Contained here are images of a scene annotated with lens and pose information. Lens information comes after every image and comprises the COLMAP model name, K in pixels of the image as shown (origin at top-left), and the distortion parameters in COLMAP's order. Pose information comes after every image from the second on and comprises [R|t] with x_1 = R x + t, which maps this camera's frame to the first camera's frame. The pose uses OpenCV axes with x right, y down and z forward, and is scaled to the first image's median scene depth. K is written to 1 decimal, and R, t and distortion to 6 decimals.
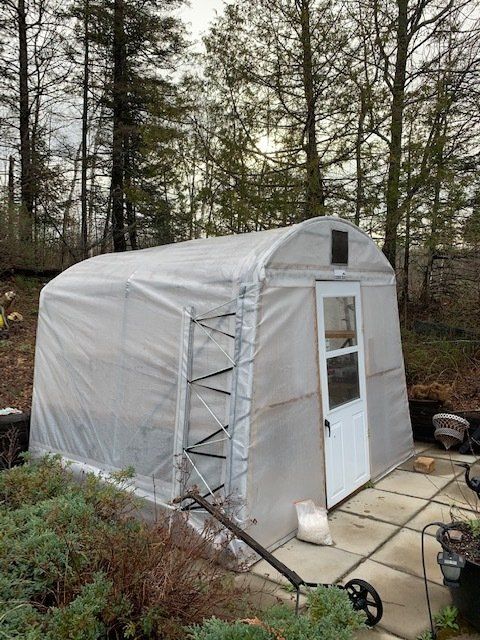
lens RADIAL K [[489.9, 0, 239.2], [0, 489.9, 312.8], [0, 0, 1]] dist [0.055130, -0.065956]
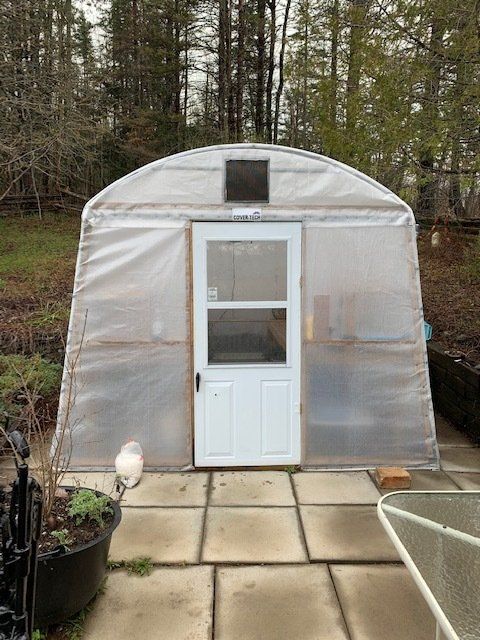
lens RADIAL K [[517.6, 0, 240.2], [0, 517.6, 302.3], [0, 0, 1]] dist [0.065602, -0.197882]
pose [[0.679060, 0.130818, -0.722332, 0.904571], [-0.047728, 0.989779, 0.134385, -0.049167], [0.732529, -0.056780, 0.678363, 0.401462]]
